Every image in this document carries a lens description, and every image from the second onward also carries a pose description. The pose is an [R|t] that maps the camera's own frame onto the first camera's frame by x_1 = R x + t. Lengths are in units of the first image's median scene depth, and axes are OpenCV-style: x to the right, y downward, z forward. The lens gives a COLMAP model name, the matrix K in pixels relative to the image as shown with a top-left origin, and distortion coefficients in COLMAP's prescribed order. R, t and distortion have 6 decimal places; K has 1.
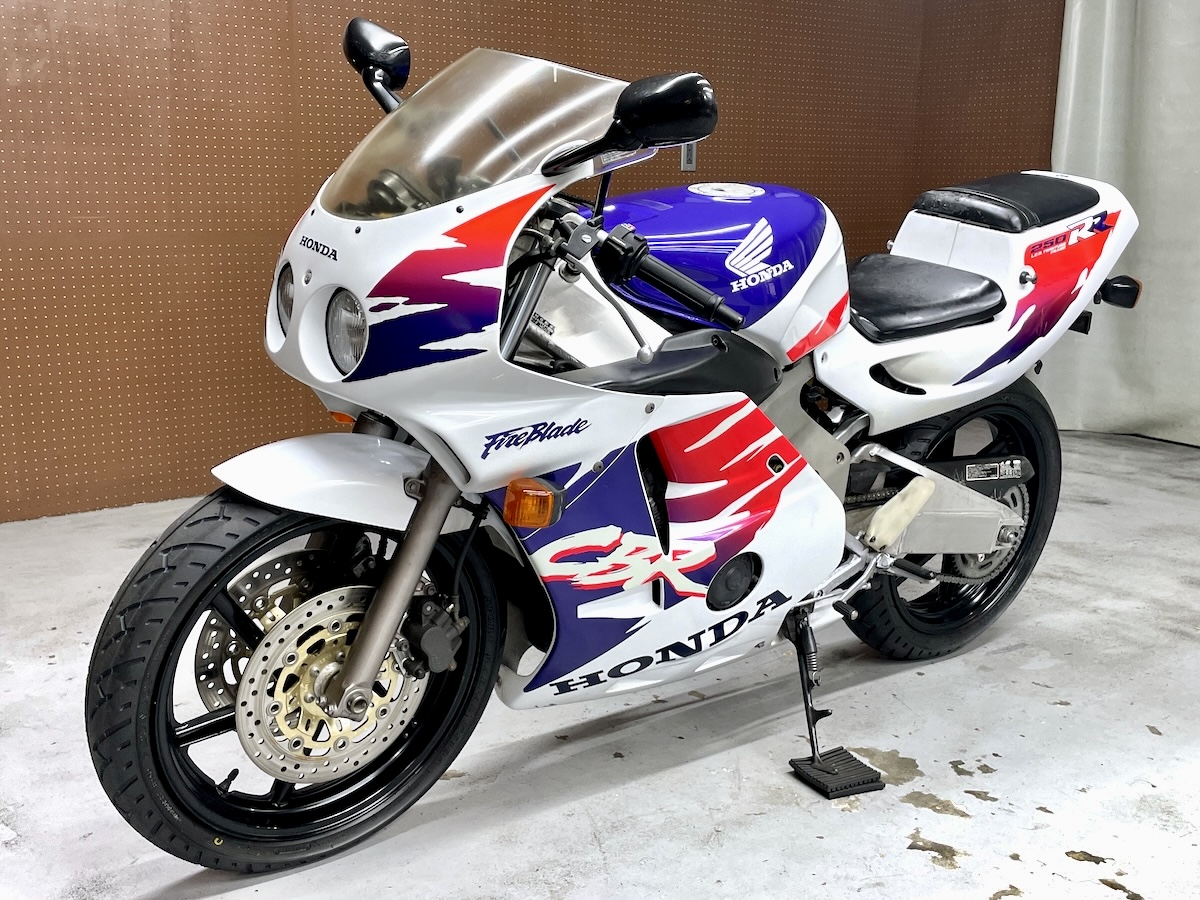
lens RADIAL K [[1335.3, 0, 602.1], [0, 1335.3, 441.2], [0, 0, 1]] dist [0.128478, -0.267473]
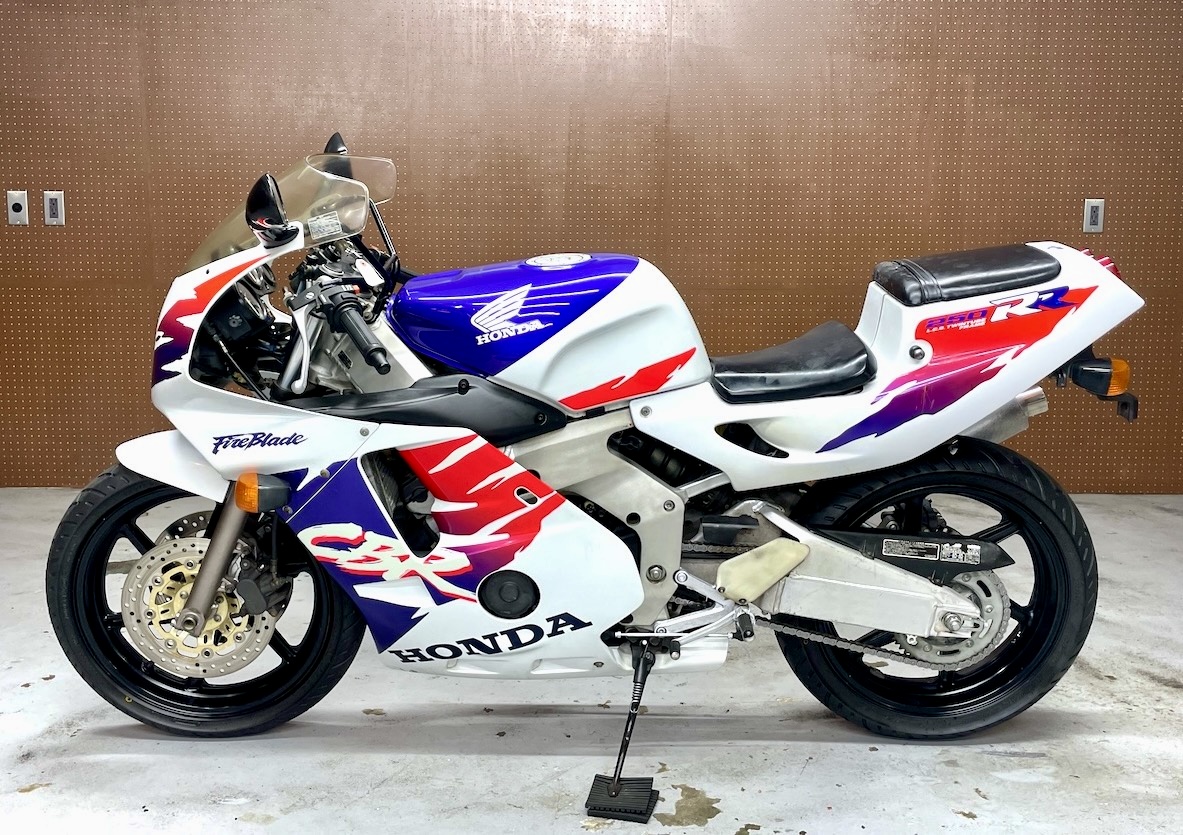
lens RADIAL K [[1179.5, 0, 583.4], [0, 1179.5, 380.1], [0, 0, 1]] dist [0.123248, -0.236244]
pose [[0.792364, 0.074659, -0.605463, 0.795424], [-0.117219, 0.992622, -0.031005, -0.057545], [0.598681, 0.095539, 0.795269, 0.220561]]
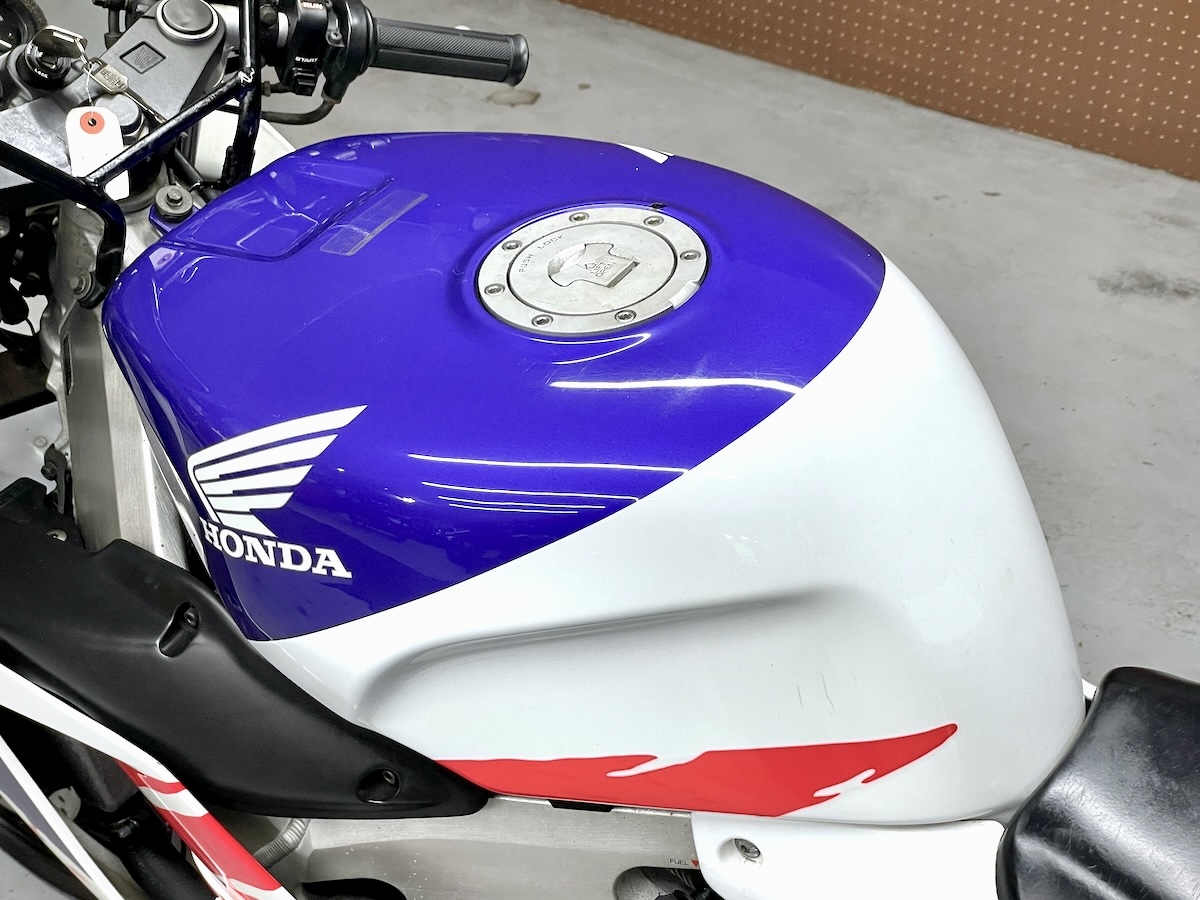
lens RADIAL K [[1933.0, 0, 602.5], [0, 1933.0, 451.7], [0, 0, 1]] dist [0.097451, 0.020429]
pose [[0.286595, 0.530506, -0.797764, 0.540326], [-0.206673, 0.847322, 0.489215, -0.413469], [0.935494, 0.024670, 0.352480, 0.895867]]
